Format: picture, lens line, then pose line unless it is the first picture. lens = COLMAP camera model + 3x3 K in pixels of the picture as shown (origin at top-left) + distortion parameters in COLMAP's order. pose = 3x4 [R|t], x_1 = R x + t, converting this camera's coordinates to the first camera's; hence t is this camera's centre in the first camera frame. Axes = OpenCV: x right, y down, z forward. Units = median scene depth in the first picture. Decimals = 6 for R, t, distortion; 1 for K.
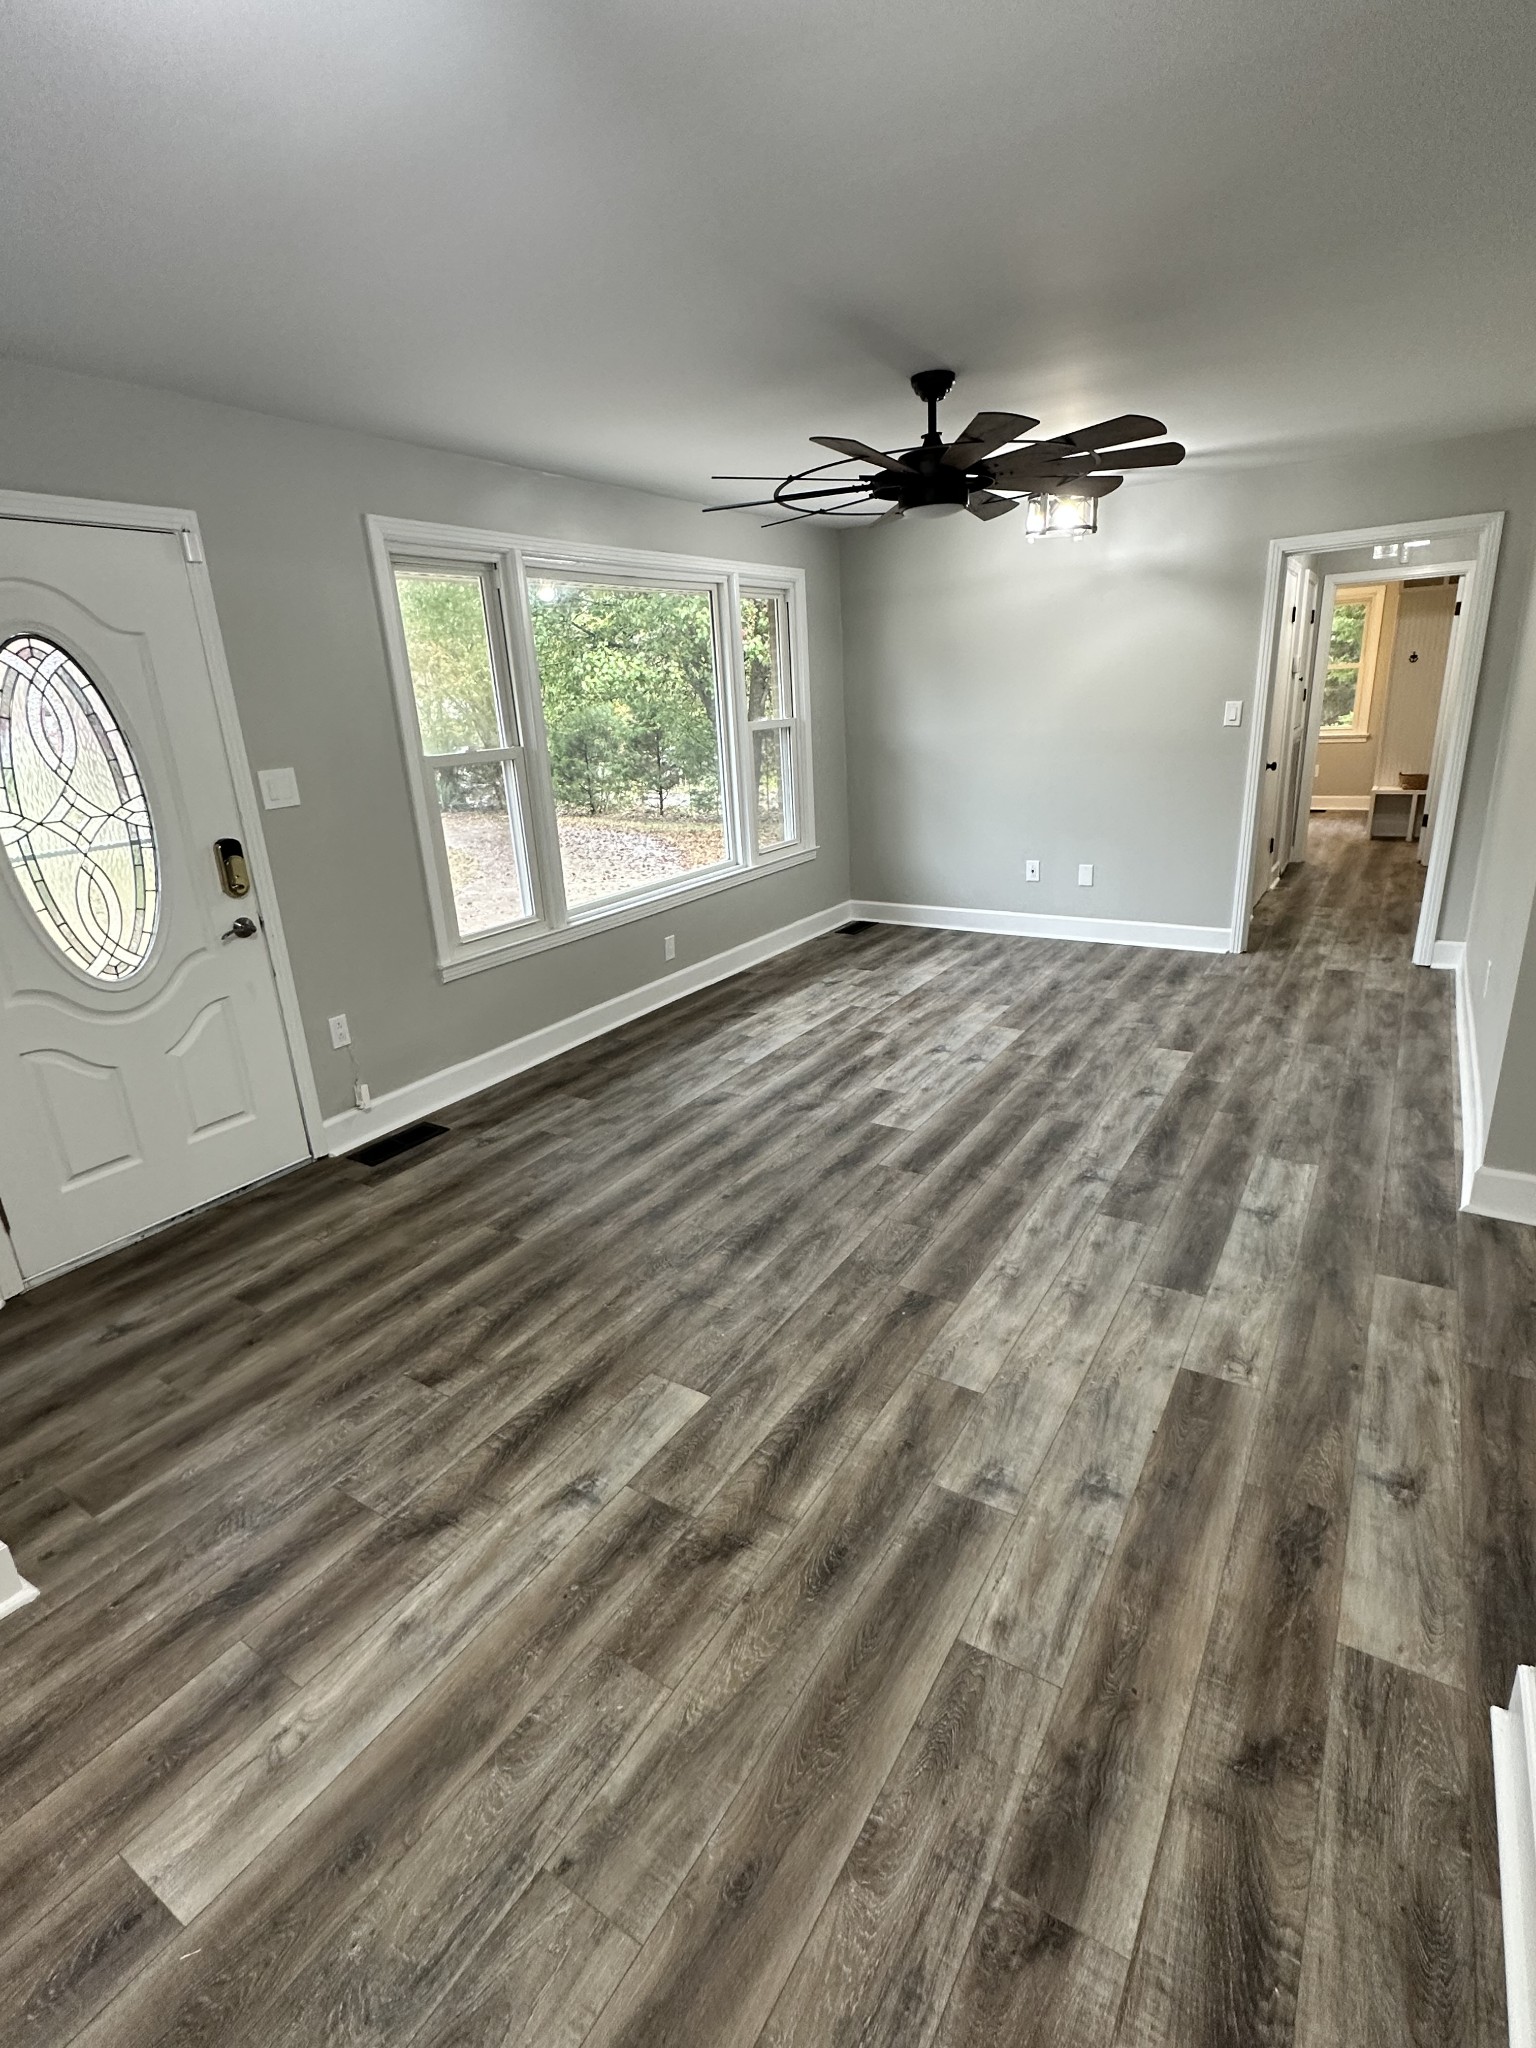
lens RADIAL K [[1002.4, 0, 766.4], [0, 1002.4, 1020.8], [0, 0, 1]] dist [-0.003360, 0.001266]
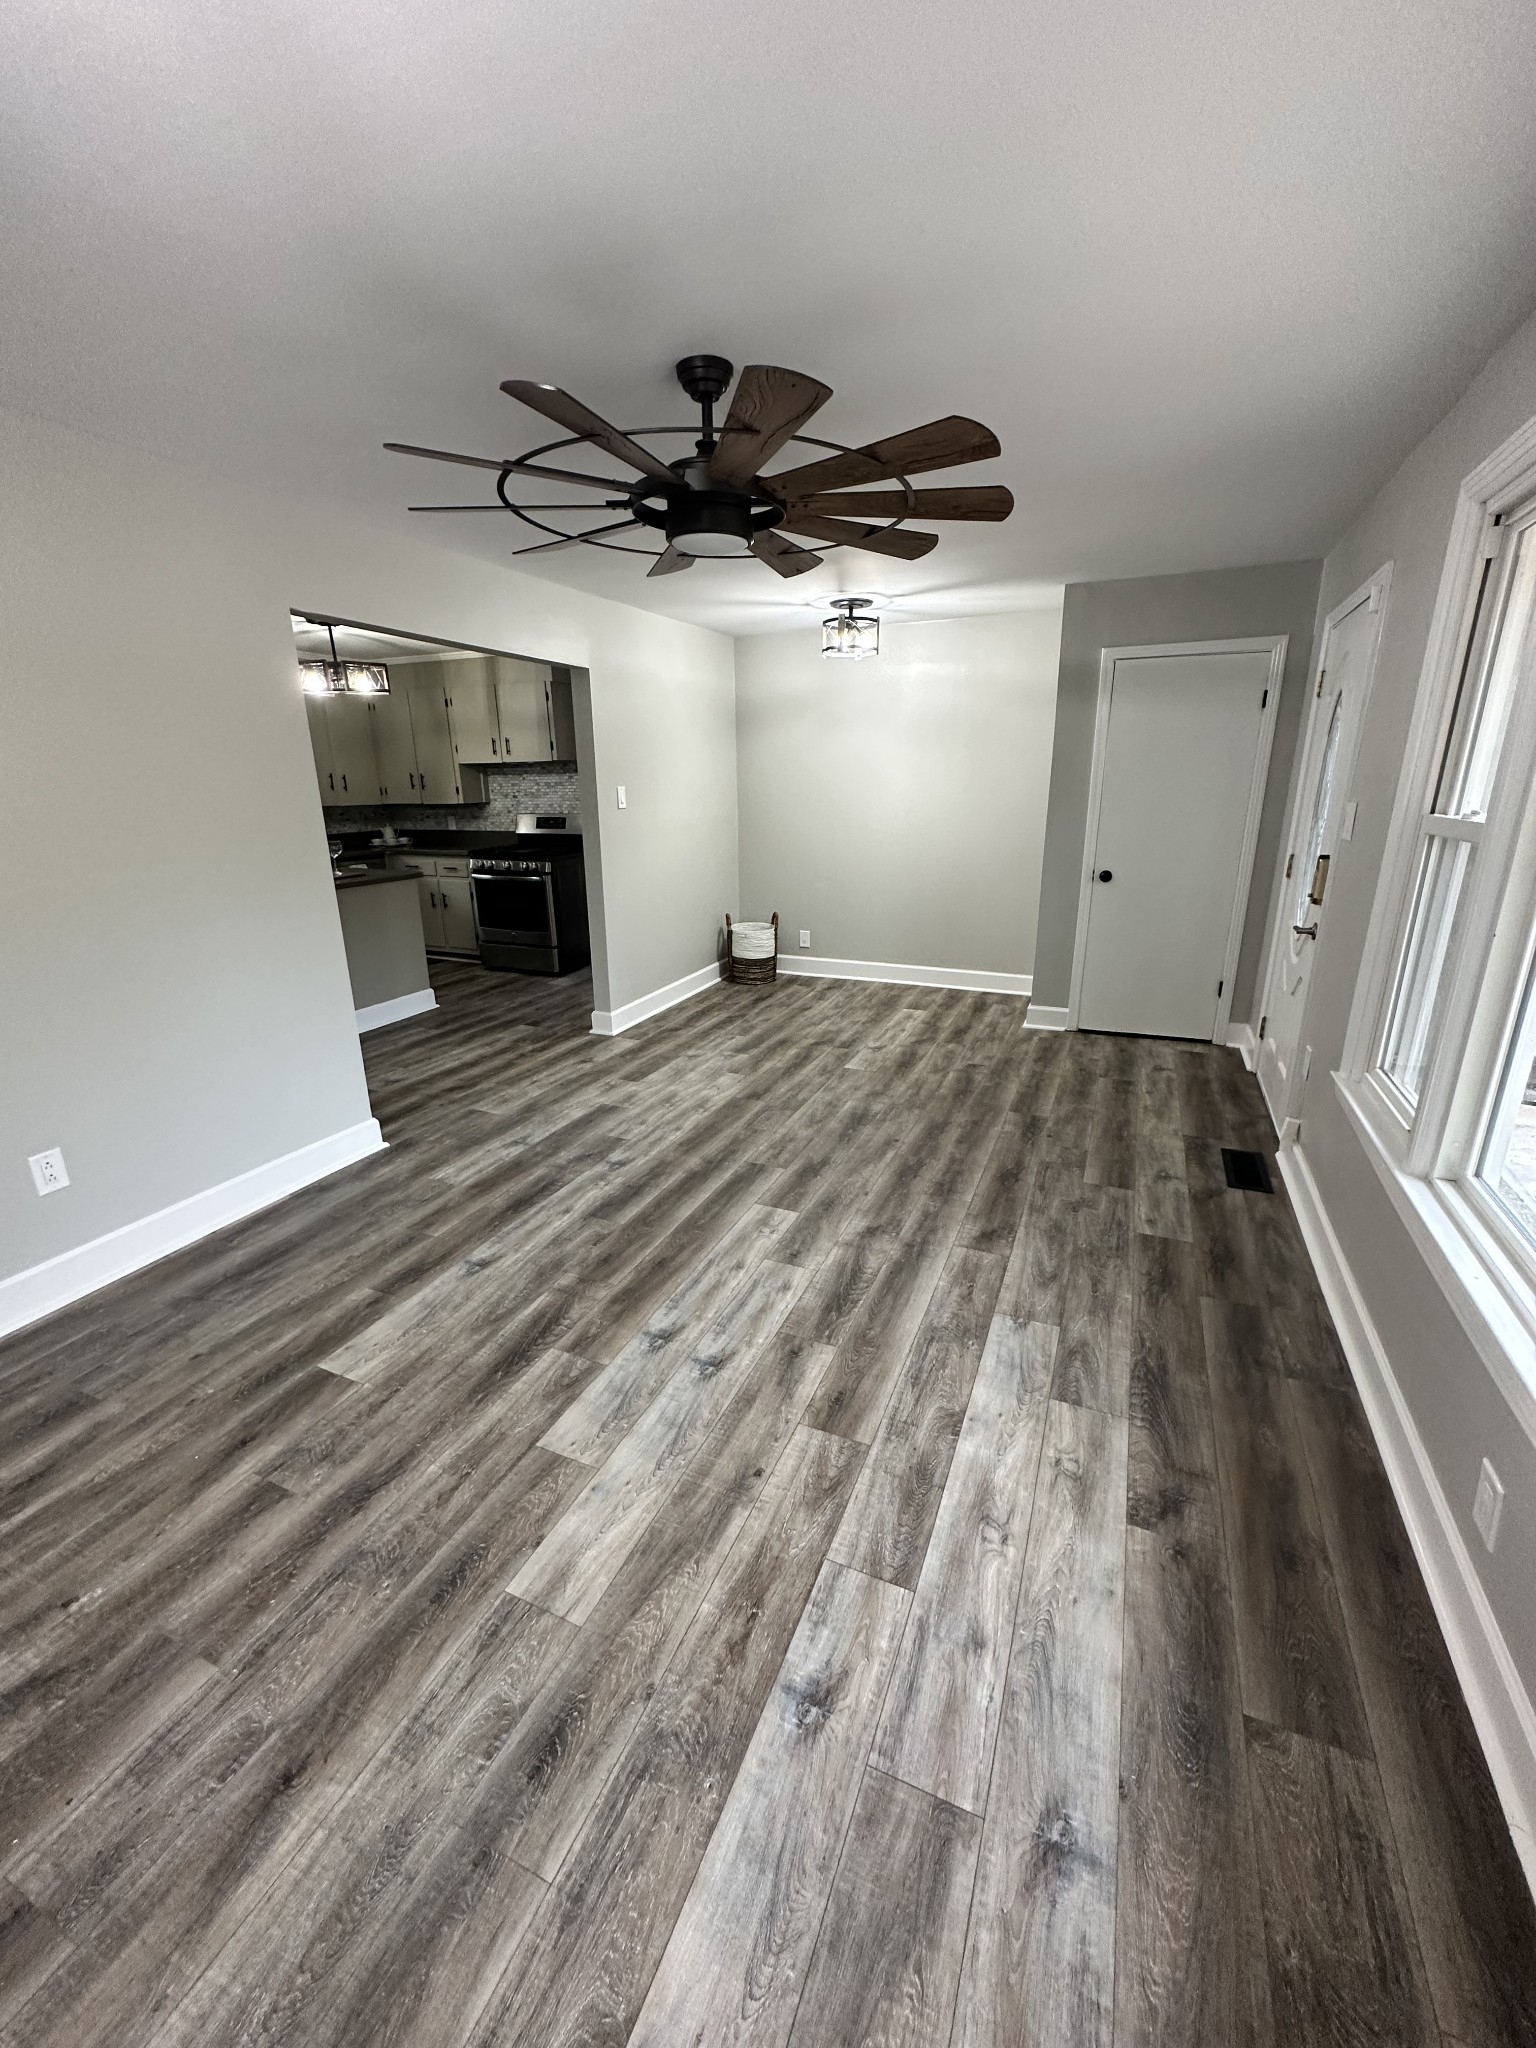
lens RADIAL K [[813.4, 0, 764.4], [0, 813.4, 1023.5], [0, 0, 1]] dist [0.002173, 0.000026]
pose [[-0.987613, 0.104397, -0.117141, 0.206457], [0.017775, 0.816181, 0.577523, -0.492133], [0.155900, 0.568287, -0.807927, 1.501264]]
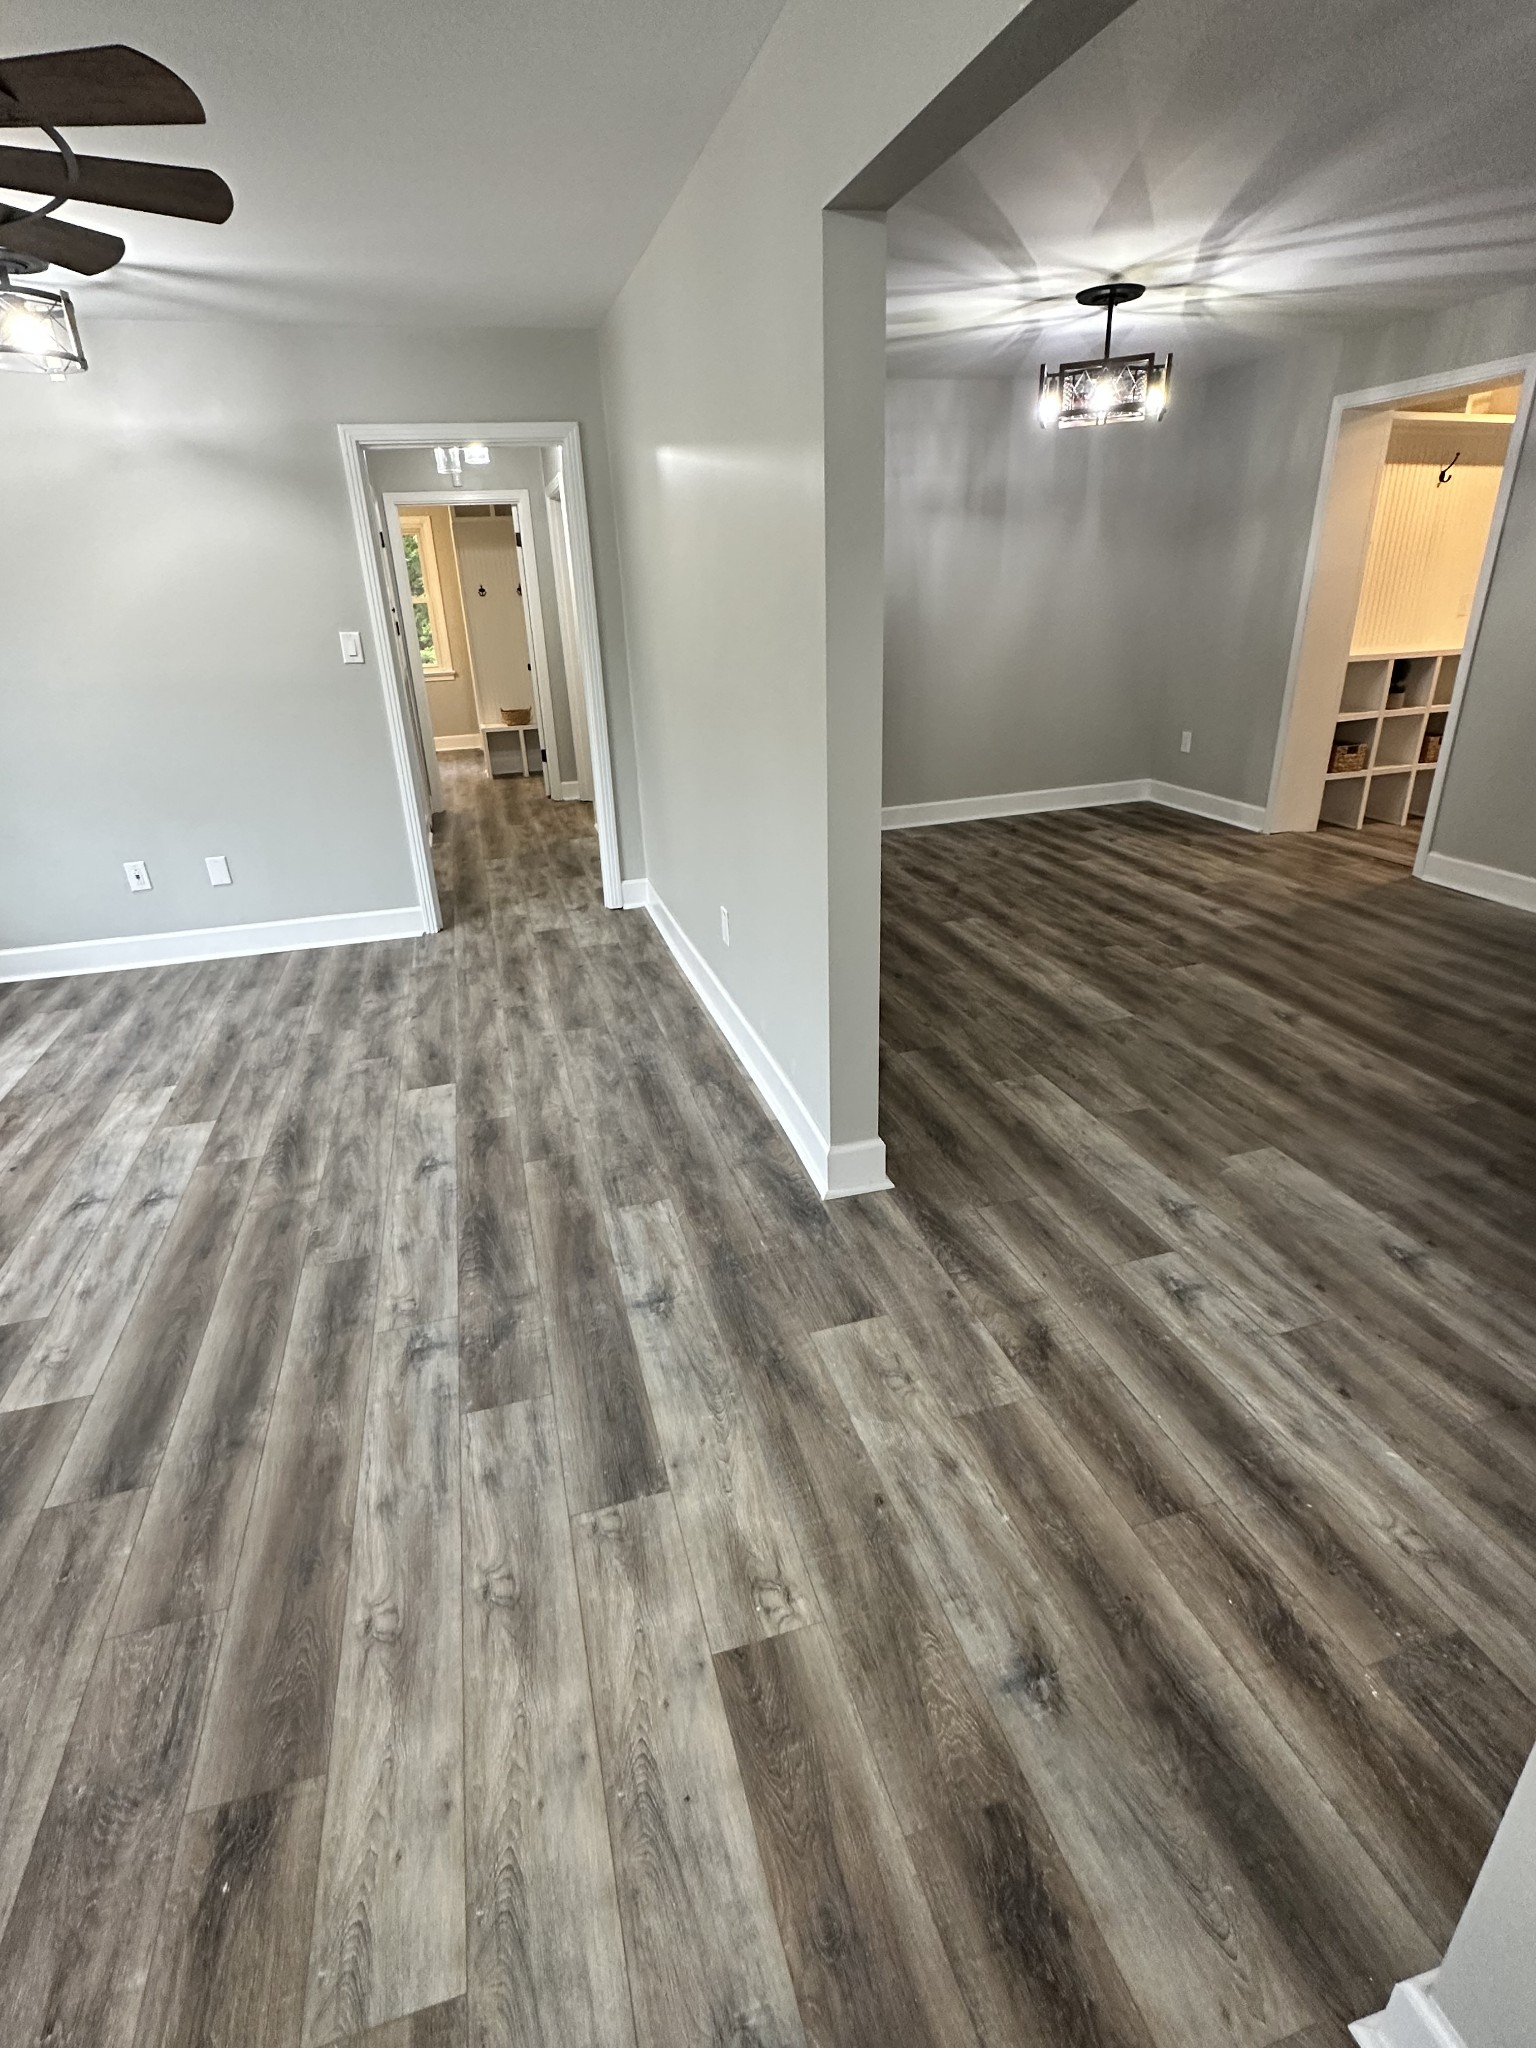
lens RADIAL K [[1002.4, 0, 762.9], [0, 1002.4, 1021.6], [0, 0, 1]] dist [-0.003360, 0.001266]
pose [[0.664331, -0.272001, 0.696189, 0.059782], [0.235885, 0.960130, 0.150032, -0.084764], [-0.709241, 0.064549, 0.702005, 0.307209]]
